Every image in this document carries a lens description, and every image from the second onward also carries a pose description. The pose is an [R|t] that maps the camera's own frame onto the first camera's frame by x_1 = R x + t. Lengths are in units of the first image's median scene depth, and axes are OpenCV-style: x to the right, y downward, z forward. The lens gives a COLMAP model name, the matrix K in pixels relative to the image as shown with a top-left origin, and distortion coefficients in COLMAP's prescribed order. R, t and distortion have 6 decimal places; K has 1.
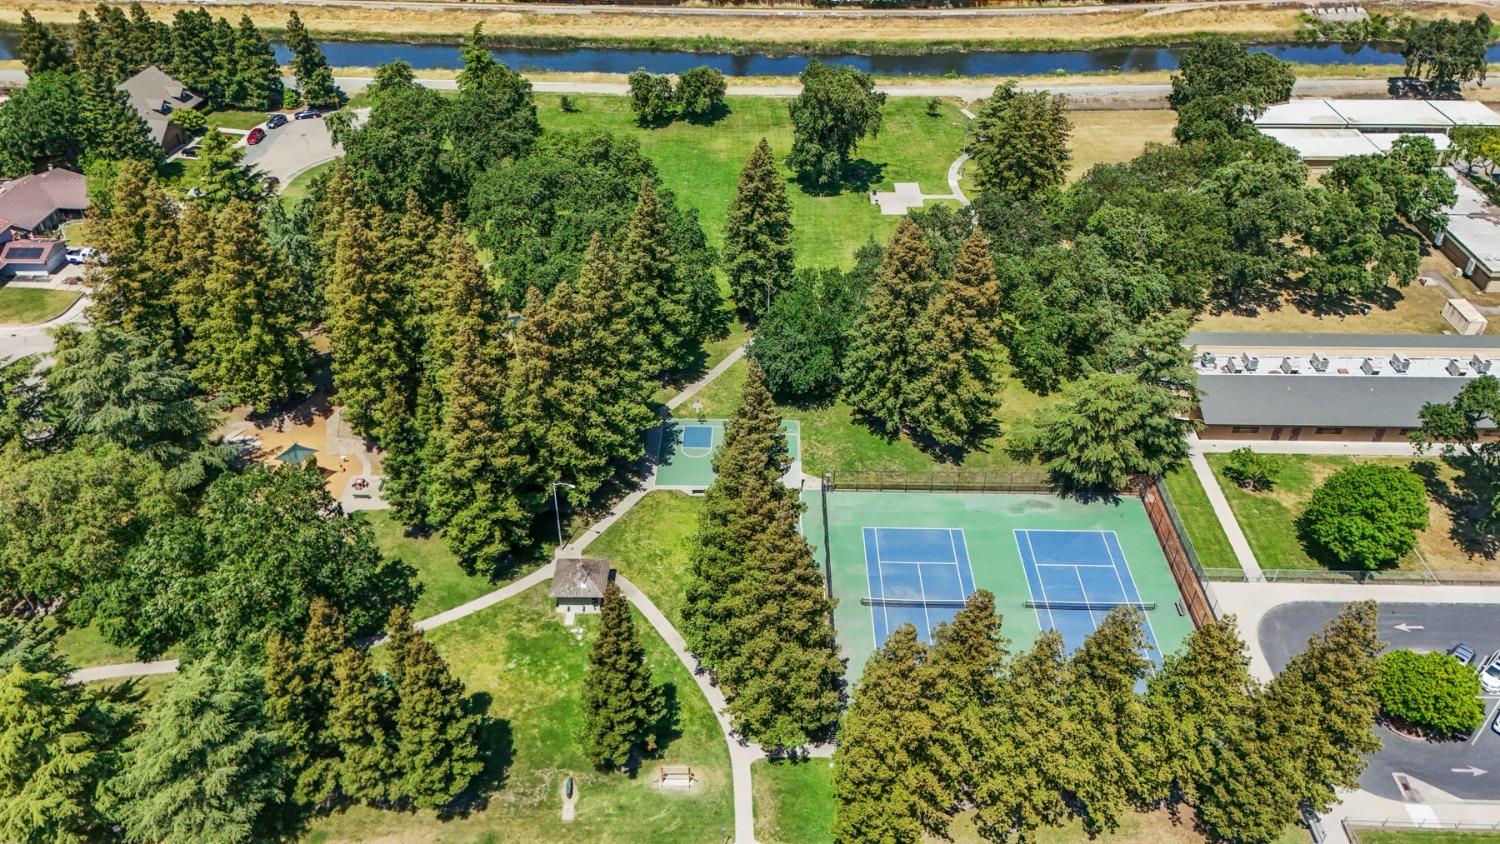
lens RADIAL K [[1146.3, 0, 711.8], [0, 1146.3, 415.8], [0, 0, 1]] dist [0.037947, -0.029648]
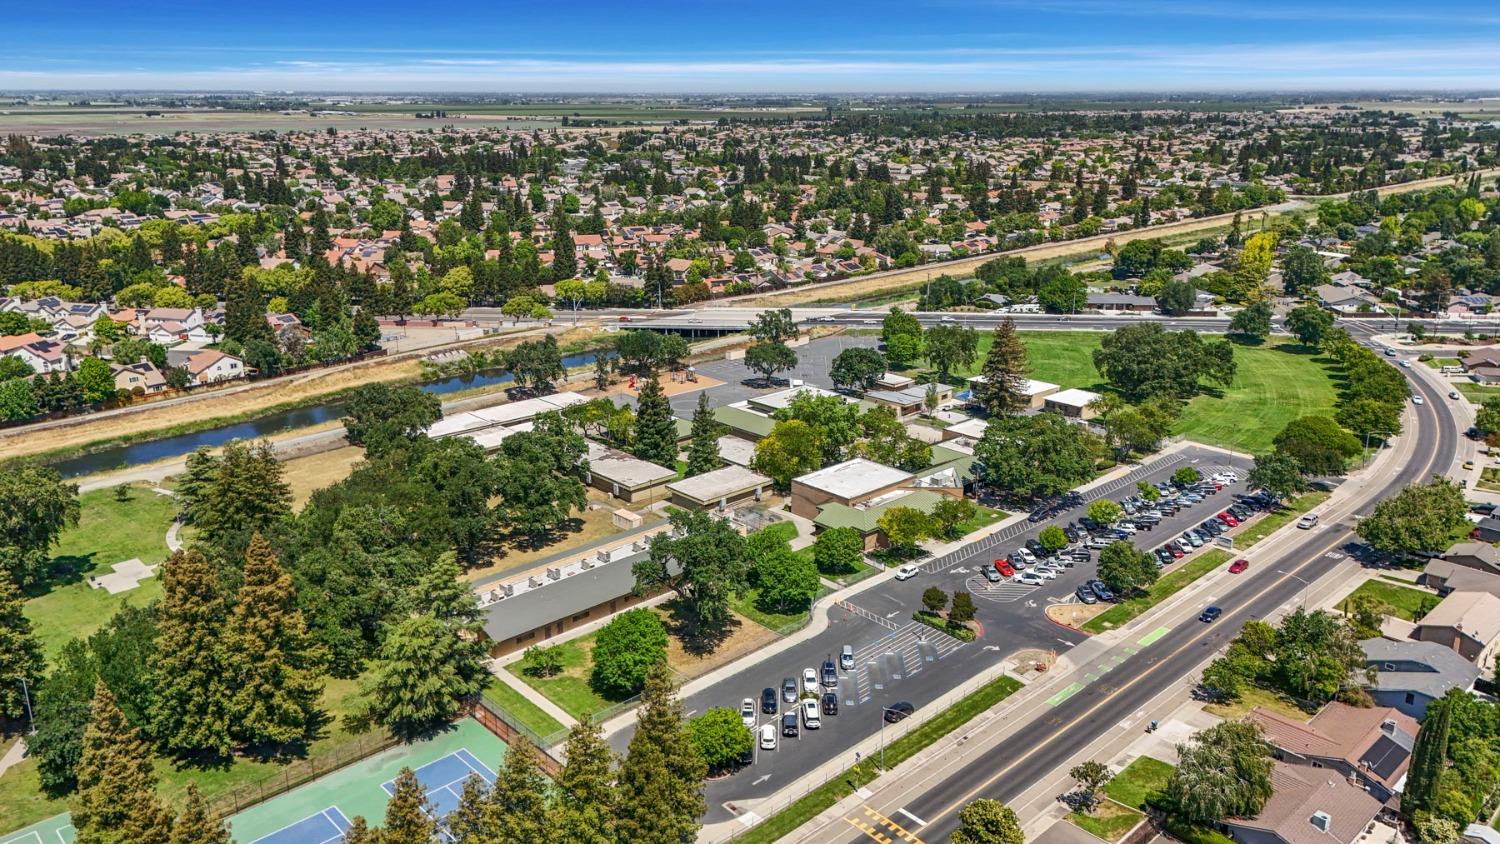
lens RADIAL K [[1139.1, 0, 776.1], [0, 1139.1, 447.7], [0, 0, 1]] dist [0.056209, -0.050214]
pose [[0.701461, -0.213829, 0.679874, -0.112620], [0.407022, 0.903258, -0.135859, 0.086639], [-0.585051, 0.372024, 0.720634, -0.090475]]
